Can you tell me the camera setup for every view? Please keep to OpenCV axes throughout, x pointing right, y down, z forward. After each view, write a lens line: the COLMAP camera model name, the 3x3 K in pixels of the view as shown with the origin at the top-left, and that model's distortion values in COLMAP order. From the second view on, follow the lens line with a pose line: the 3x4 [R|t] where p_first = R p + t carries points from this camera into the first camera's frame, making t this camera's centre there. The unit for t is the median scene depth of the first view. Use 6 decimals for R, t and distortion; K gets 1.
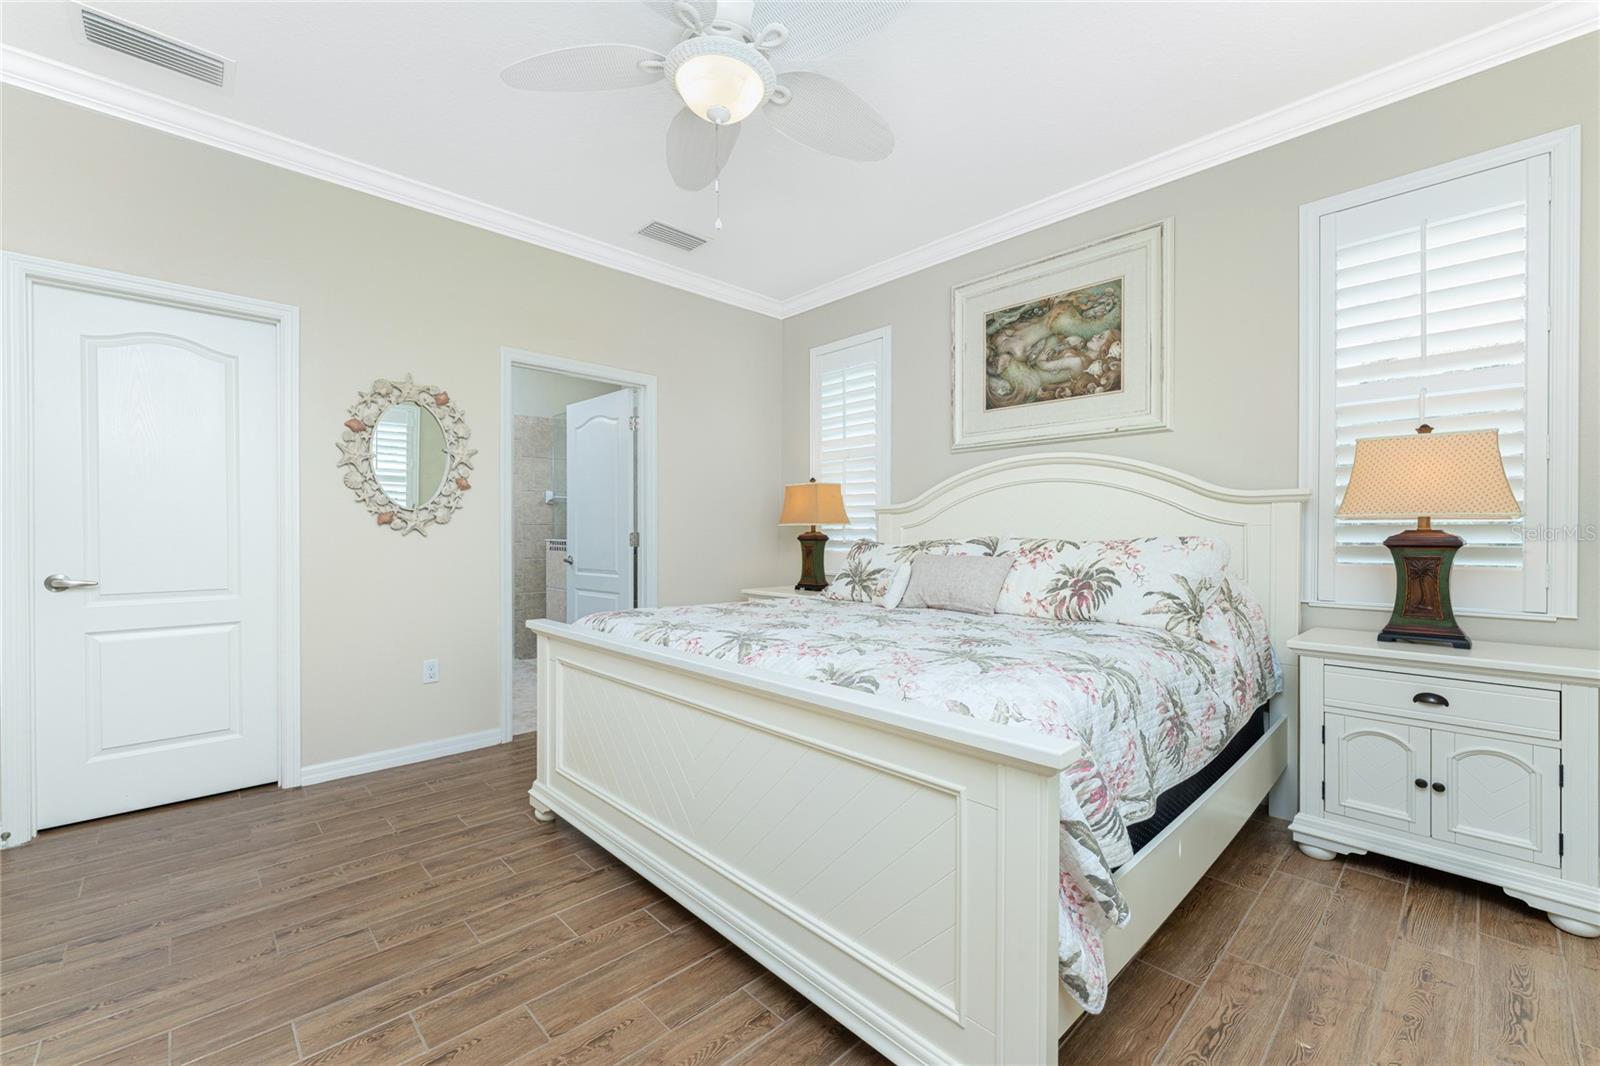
lens RADIAL K [[649.7, 0, 809.4], [0, 649.7, 518.3], [0, 0, 1]] dist [0.002350, 0.000212]
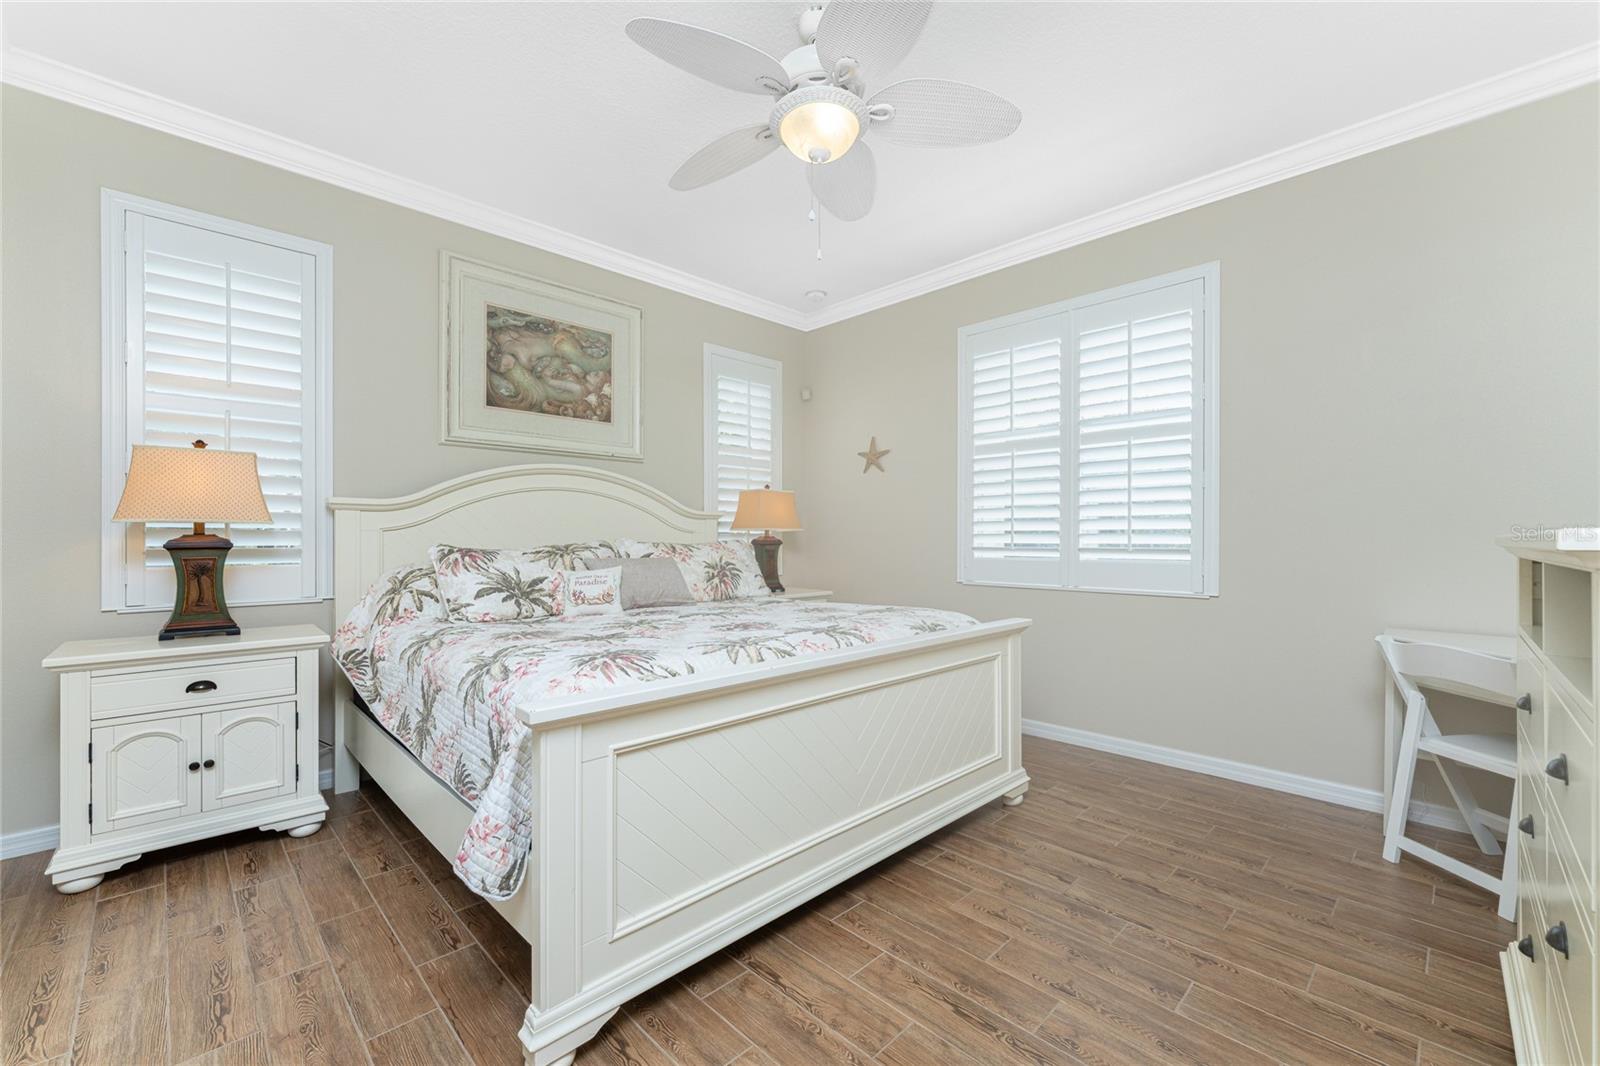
lens RADIAL K [[630.7, 0, 767.8], [0, 630.7, 539.1], [0, 0, 1]] dist [-0.019979, 0.000260]
pose [[0.029560, -0.005453, 0.999548, -0.683618], [-0.029221, 0.999553, 0.006317, 0.009545], [-0.999136, -0.029395, 0.029388, 0.612282]]
